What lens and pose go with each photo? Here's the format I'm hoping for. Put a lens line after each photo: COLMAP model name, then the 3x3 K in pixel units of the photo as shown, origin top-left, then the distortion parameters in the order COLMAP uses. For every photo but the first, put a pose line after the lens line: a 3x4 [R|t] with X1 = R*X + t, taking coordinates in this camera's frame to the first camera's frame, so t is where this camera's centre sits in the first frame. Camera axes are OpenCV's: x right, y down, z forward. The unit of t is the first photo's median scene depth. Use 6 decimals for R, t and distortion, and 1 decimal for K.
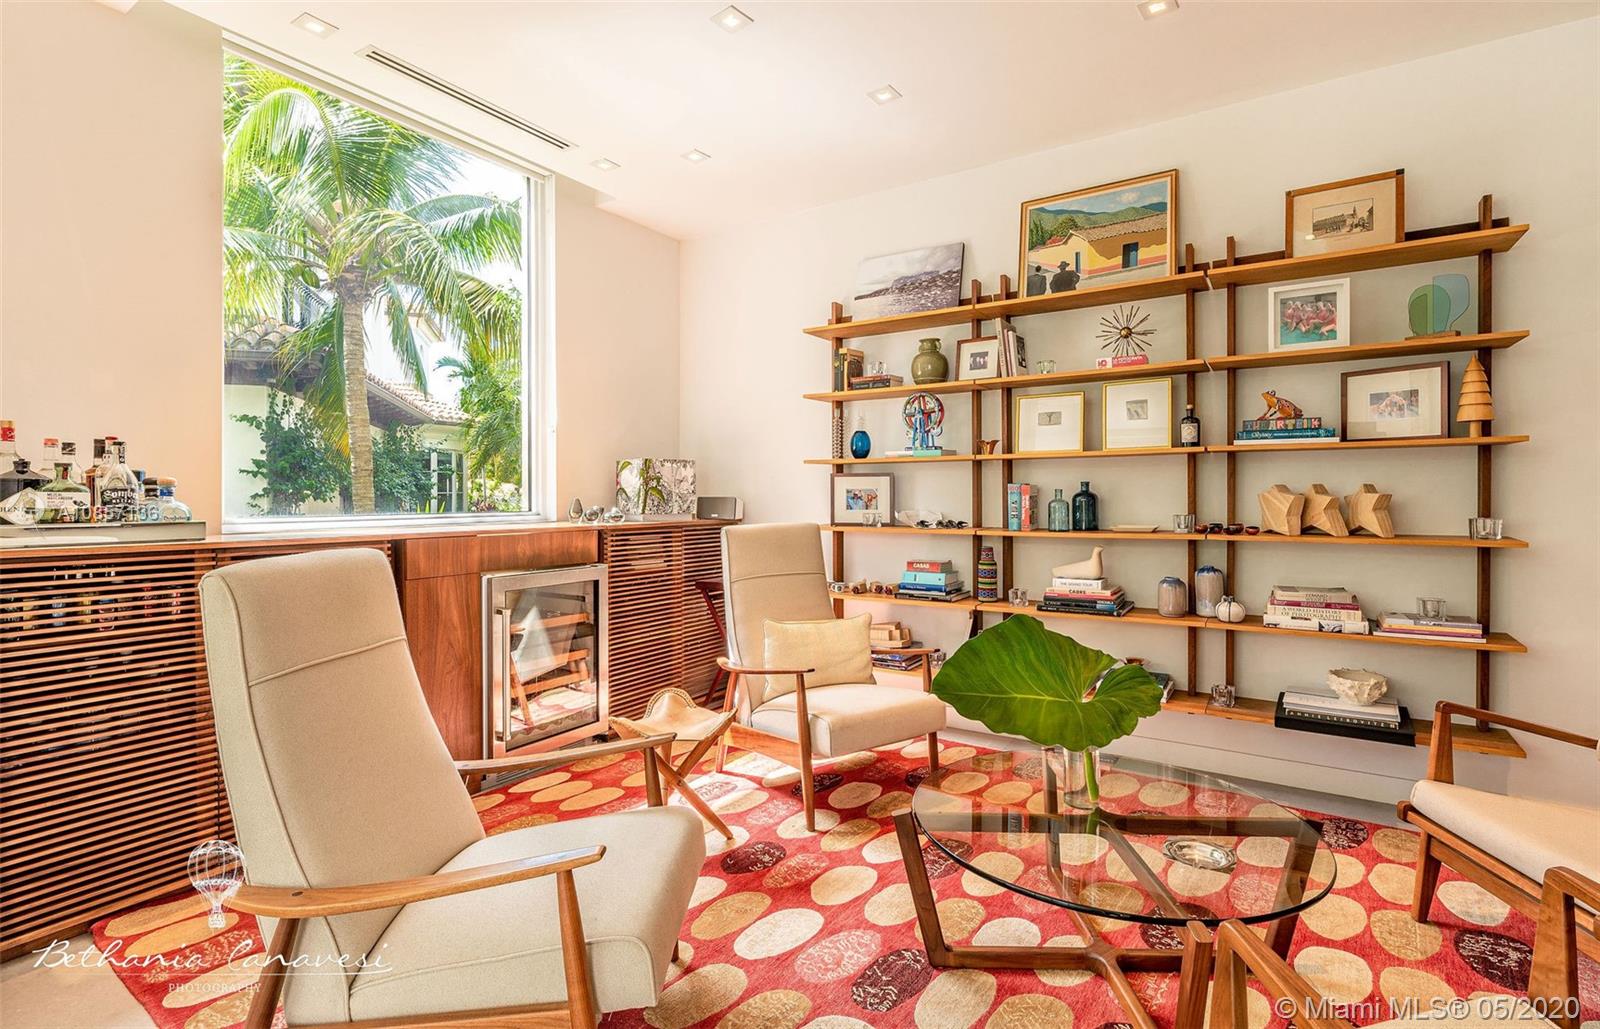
lens RADIAL K [[772.2, 0, 799.7], [0, 772.2, 501.7], [0, 0, 1]] dist [-0.003037, 0.000184]
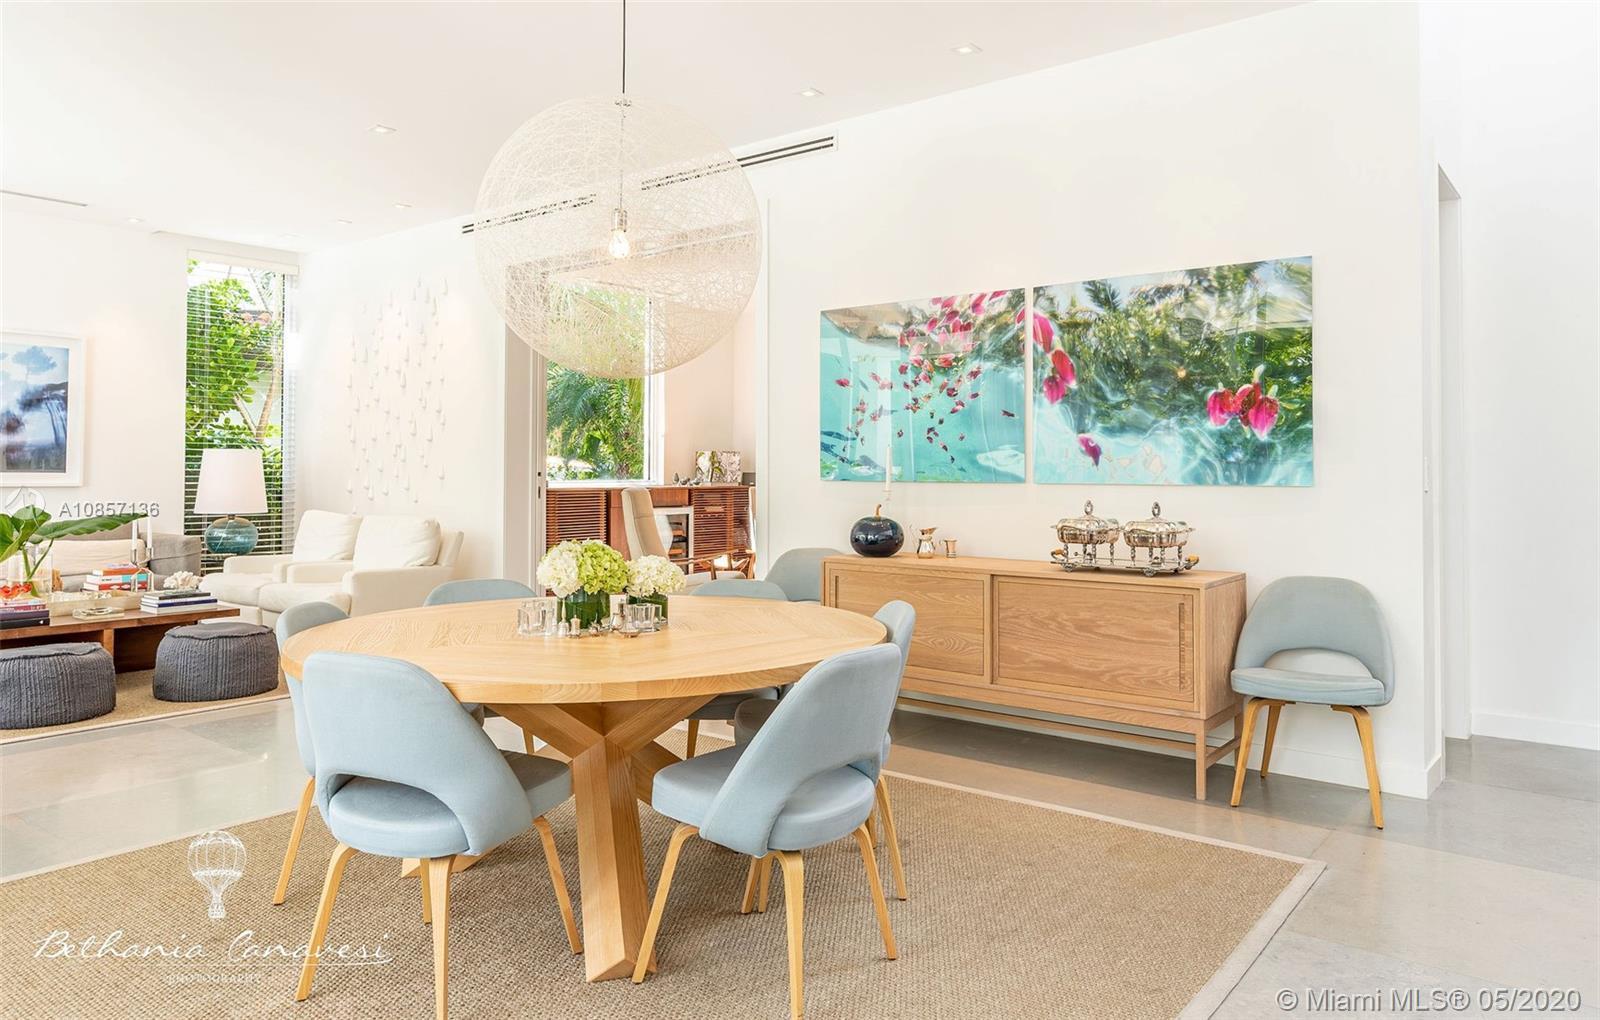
lens RADIAL K [[1031.8, 0, 814.0], [0, 1031.8, 453.6], [0, 0, 1]] dist [-0.001973, -0.002756]
pose [[0.995516, 0.003441, -0.094529, 0.290022], [-0.005757, 0.999690, -0.024240, 0.007863], [0.094416, 0.024675, 0.995227, -1.510446]]
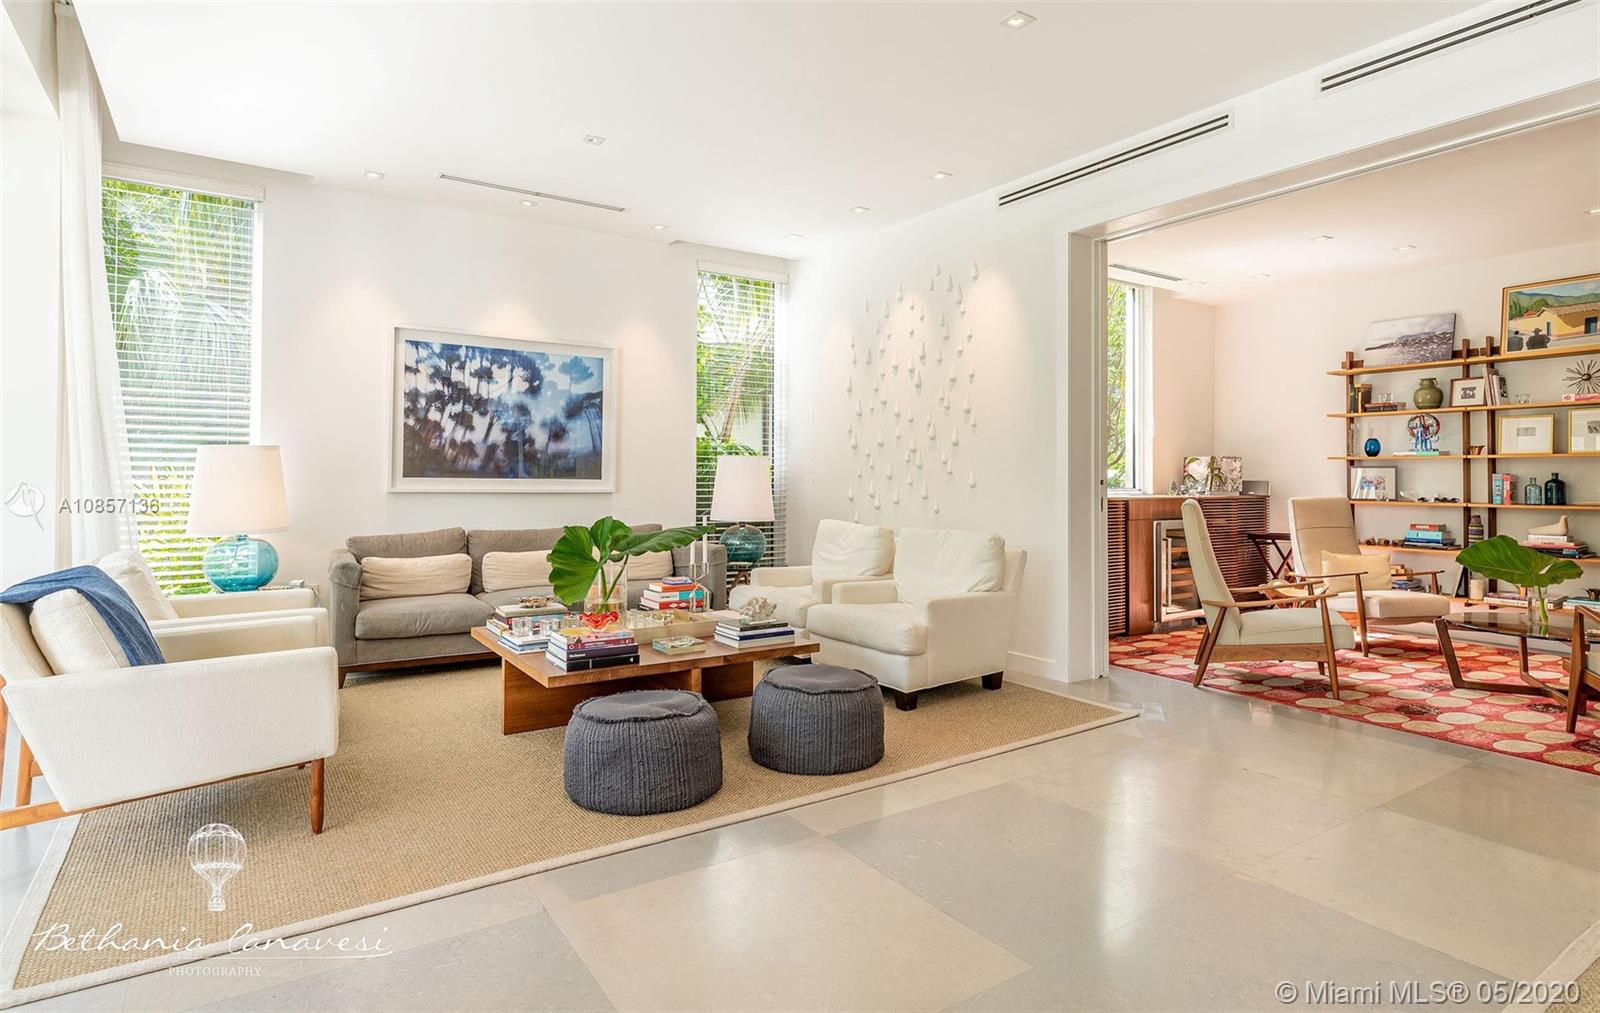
lens RADIAL K [[839.6, 0, 803.5], [0, 839.6, 470.4], [0, 0, 1]] dist [0.000090, -0.003899]
pose [[0.914568, 0.003433, -0.404417, -0.294981], [-0.009934, 0.999853, -0.013977, 0.006549], [0.404309, 0.016800, 0.914468, -1.029091]]
